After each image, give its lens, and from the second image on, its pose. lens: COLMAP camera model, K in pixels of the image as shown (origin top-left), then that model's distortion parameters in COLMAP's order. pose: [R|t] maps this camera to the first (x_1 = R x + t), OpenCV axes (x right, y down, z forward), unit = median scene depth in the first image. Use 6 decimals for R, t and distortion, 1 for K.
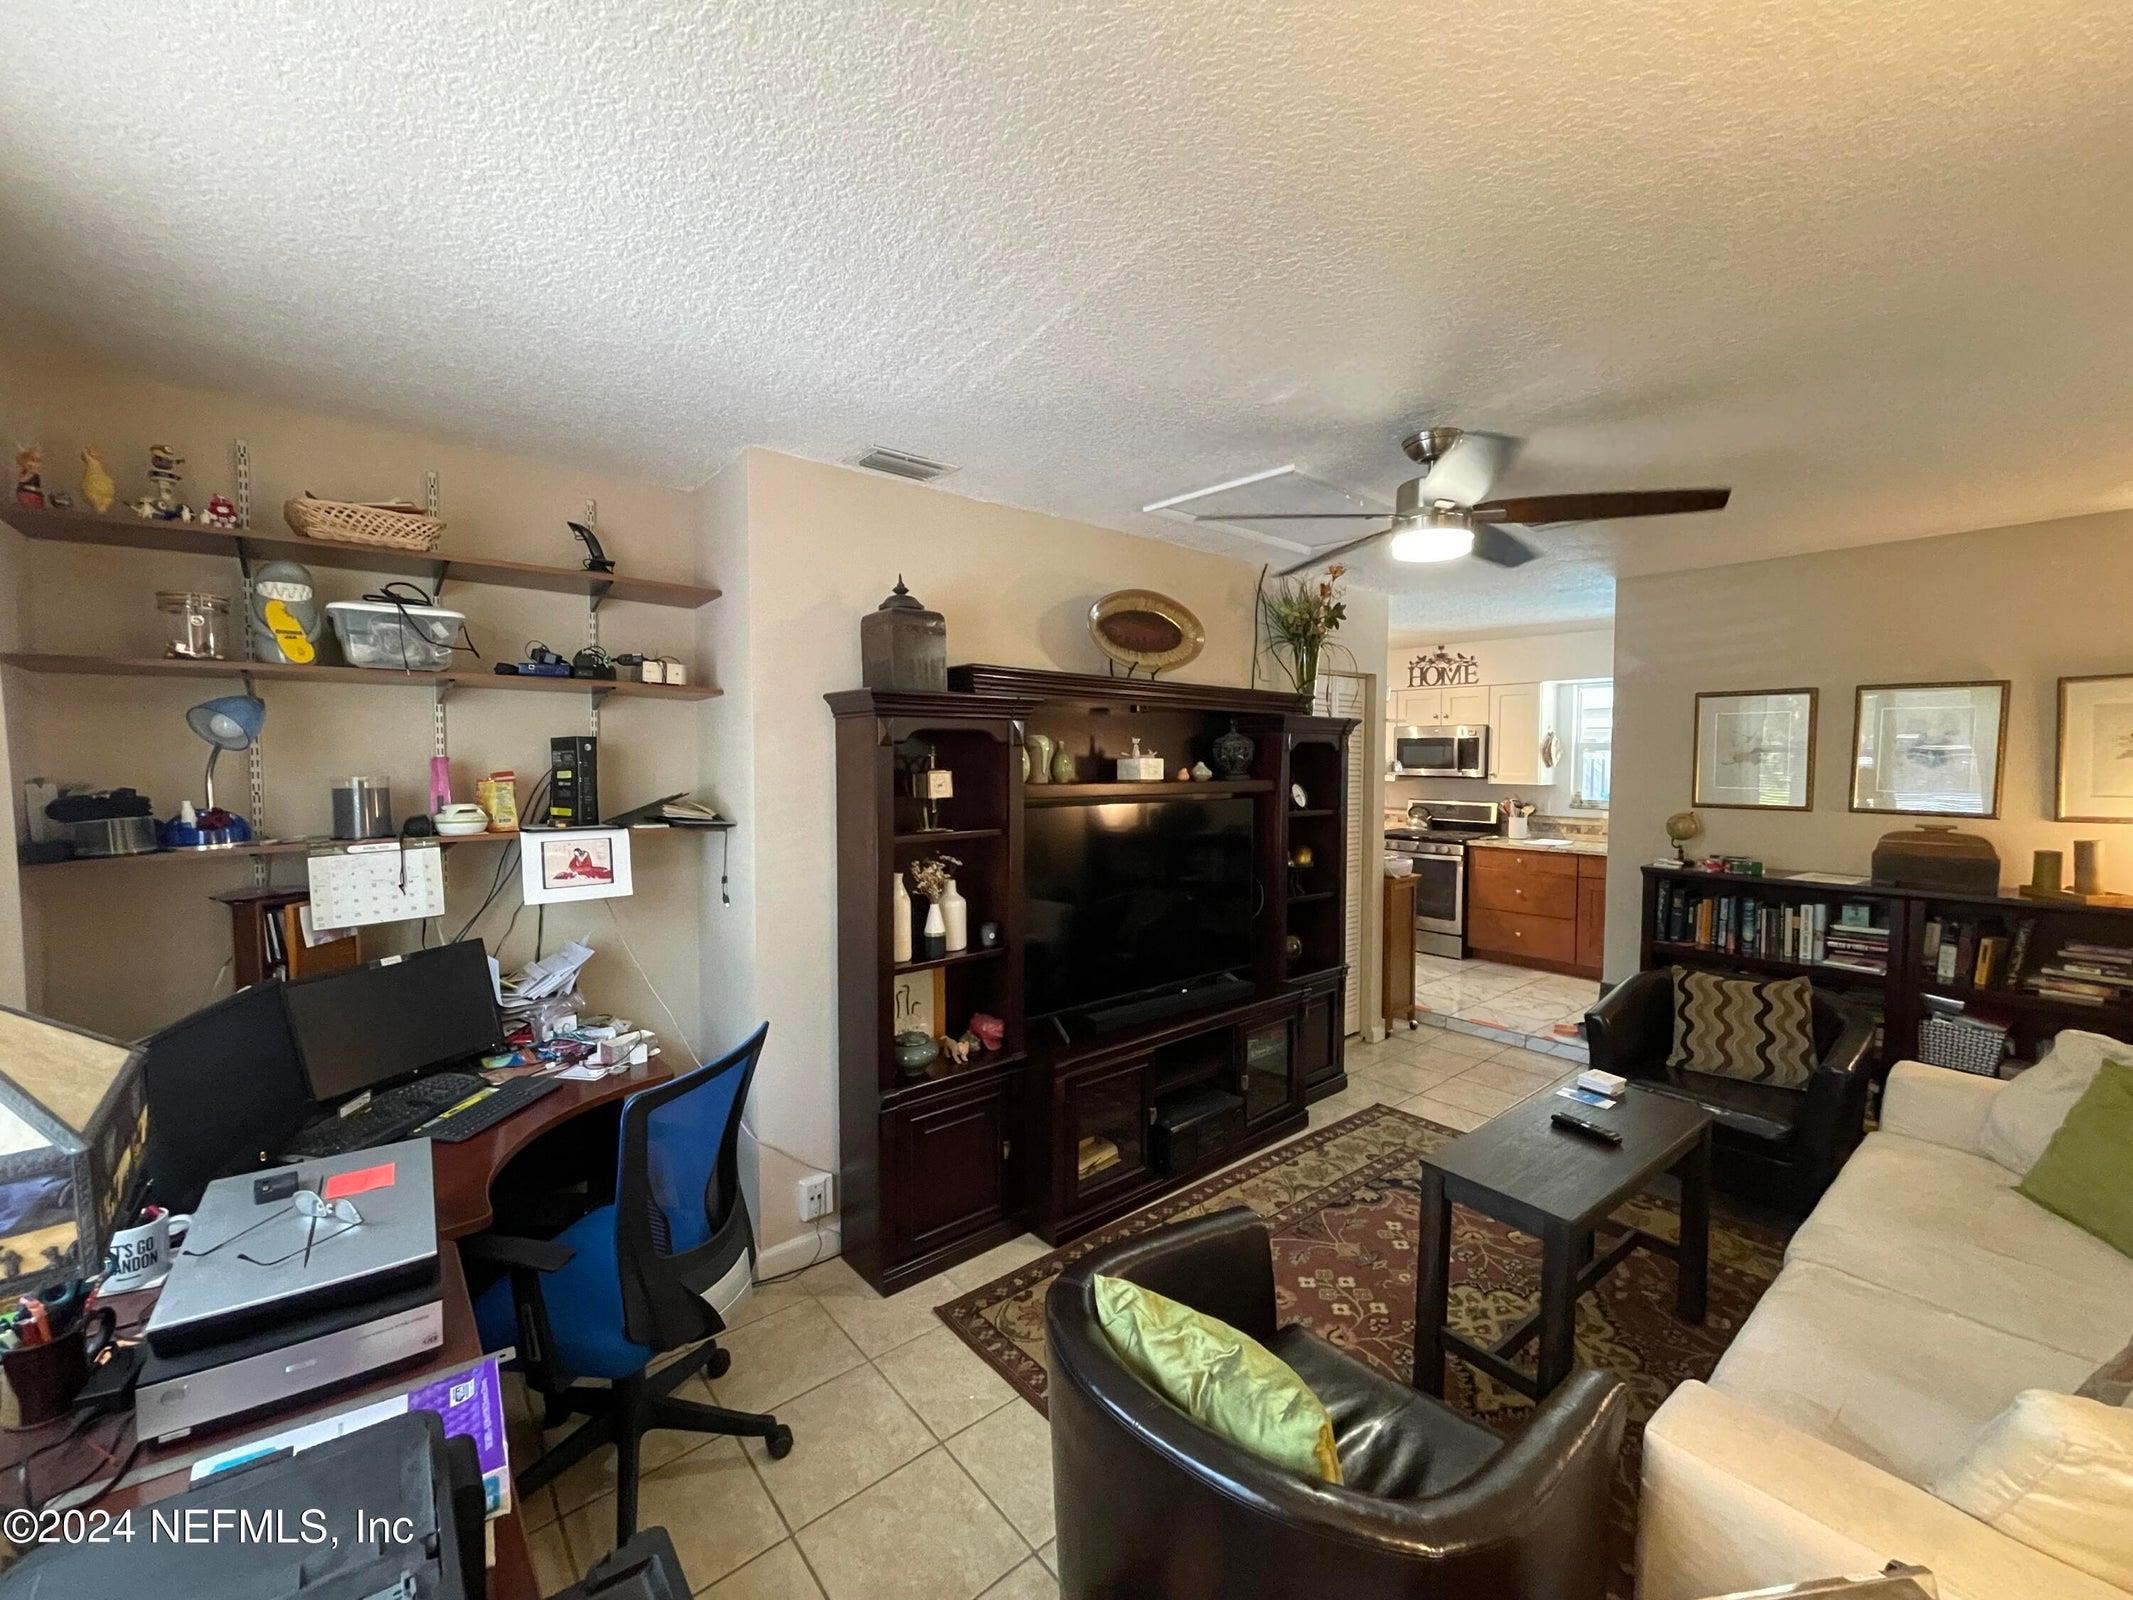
lens RADIAL K [[862.1, 0, 1063.8], [0, 862.1, 802.5], [0, 0, 1]] dist [0.000207, 0.000136]
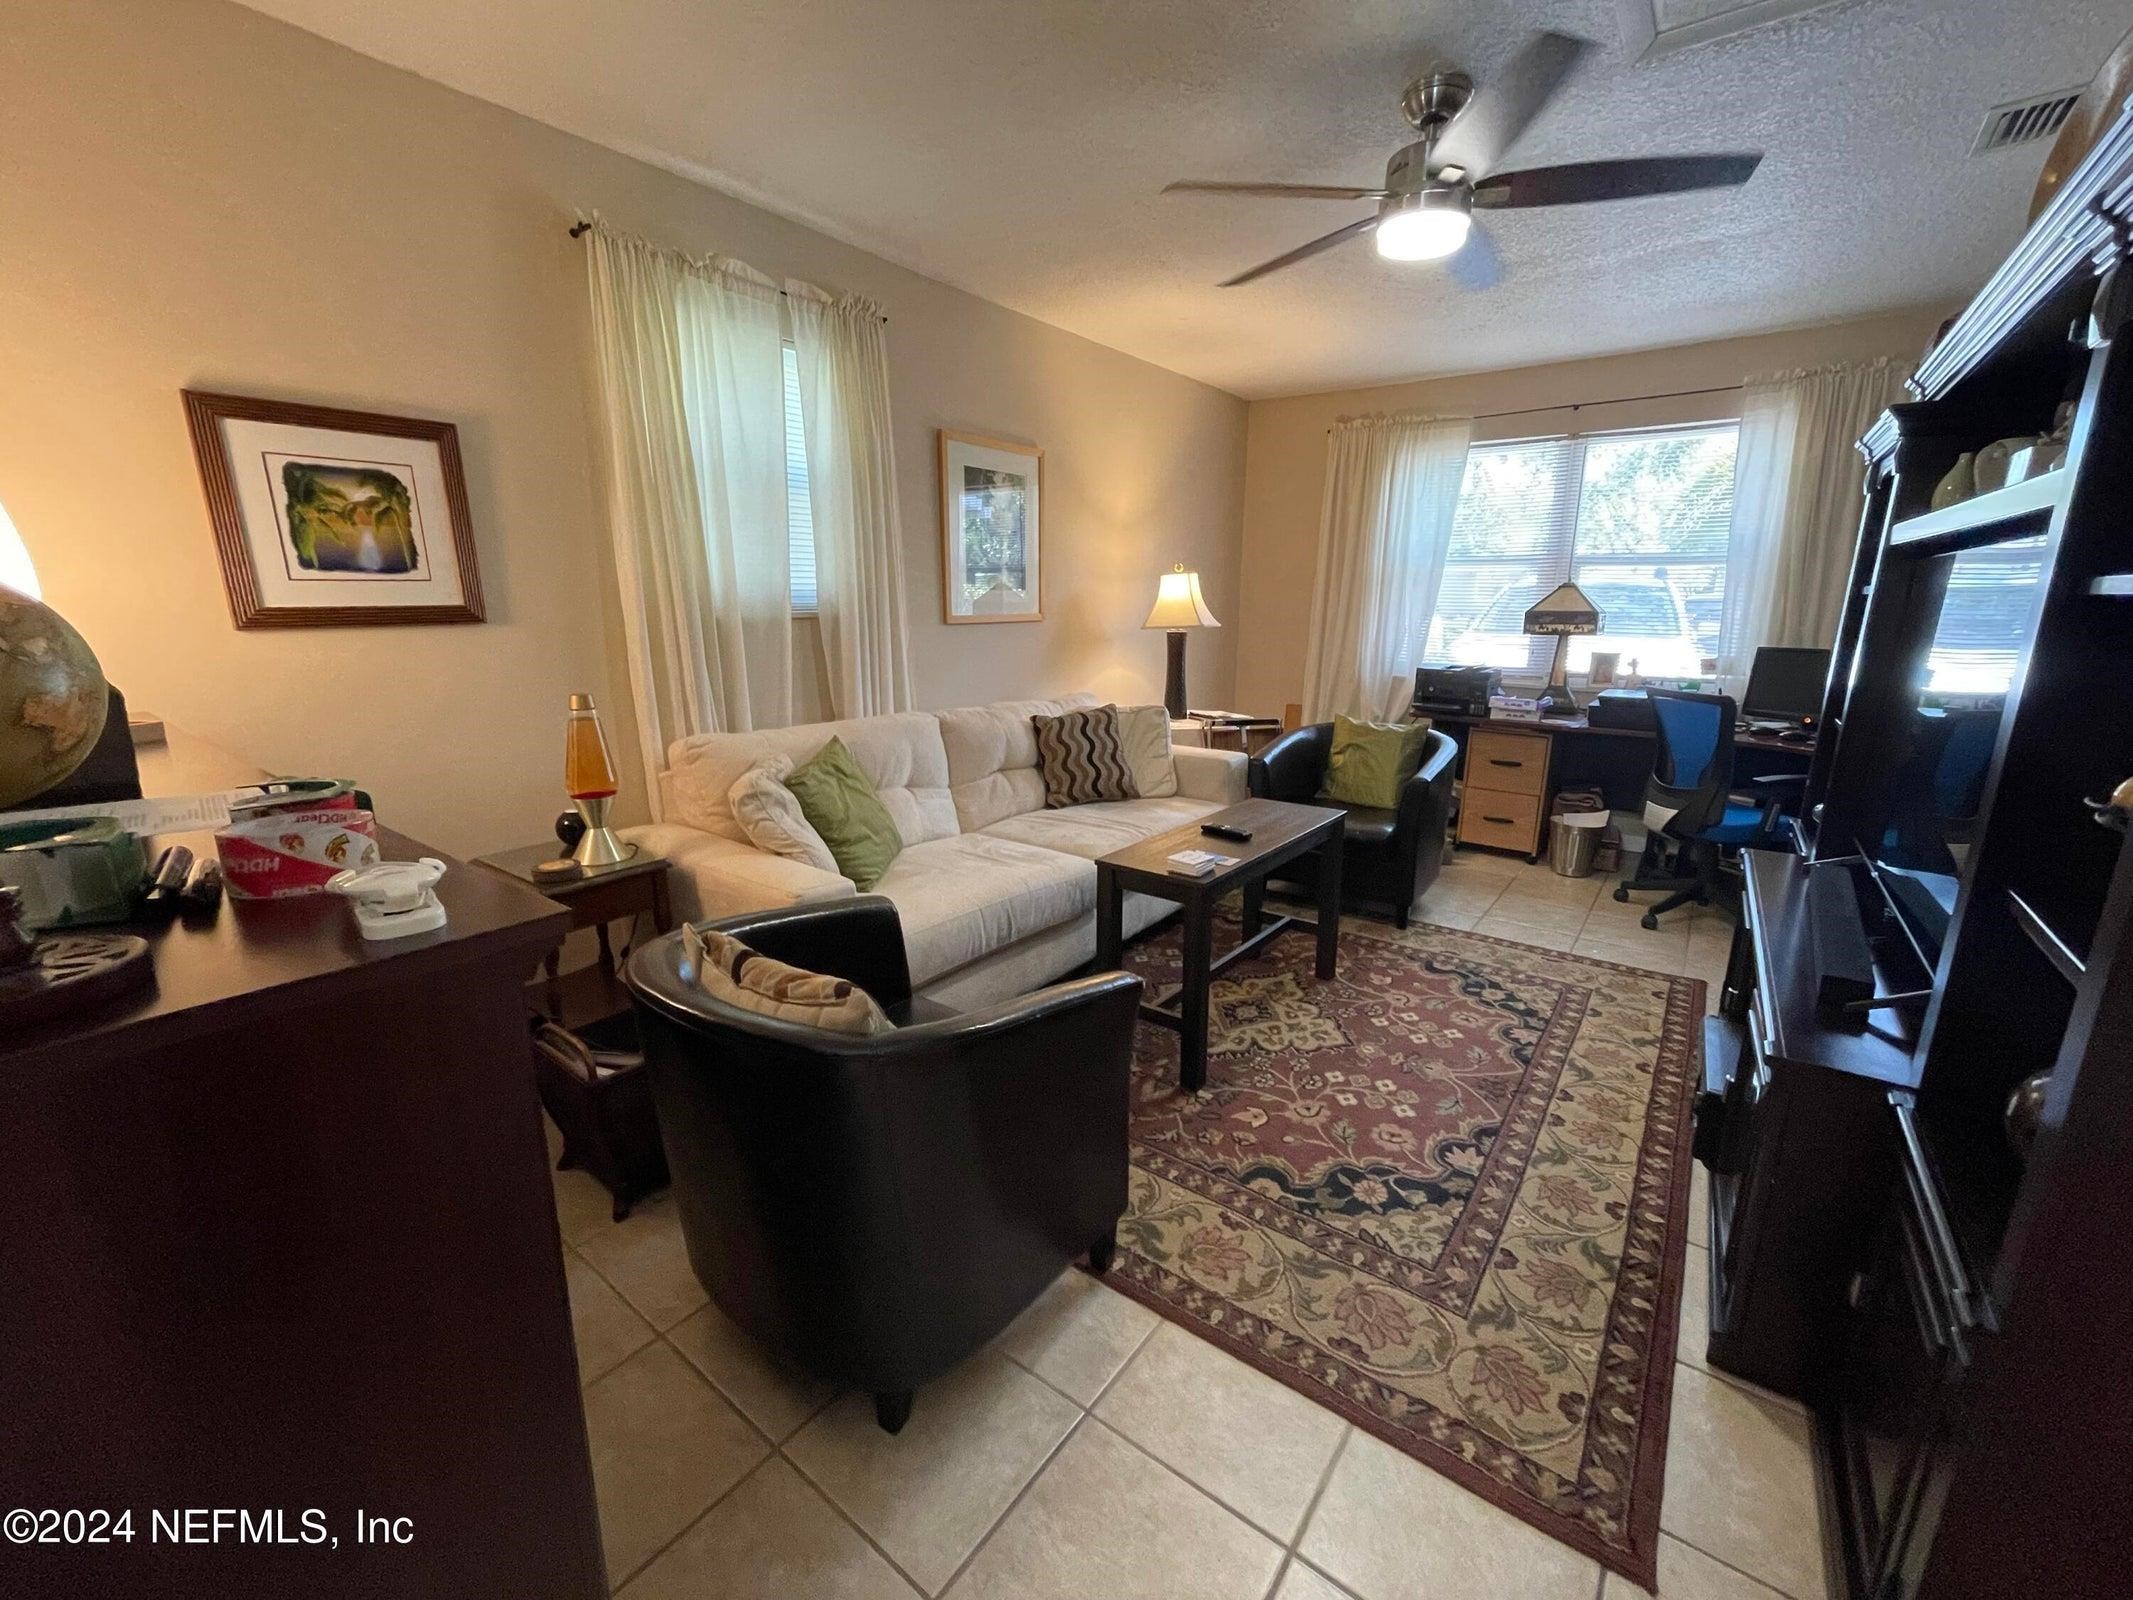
lens RADIAL K [[862.1, 0, 1072.5], [0, 862.1, 807.3], [0, 0, 1]] dist [0.000207, 0.000136]
pose [[-0.972753, 0.038309, -0.228655, 0.762740], [-0.029205, 0.958150, 0.284774, 0.022792], [0.229995, 0.283693, -0.930924, 1.436075]]
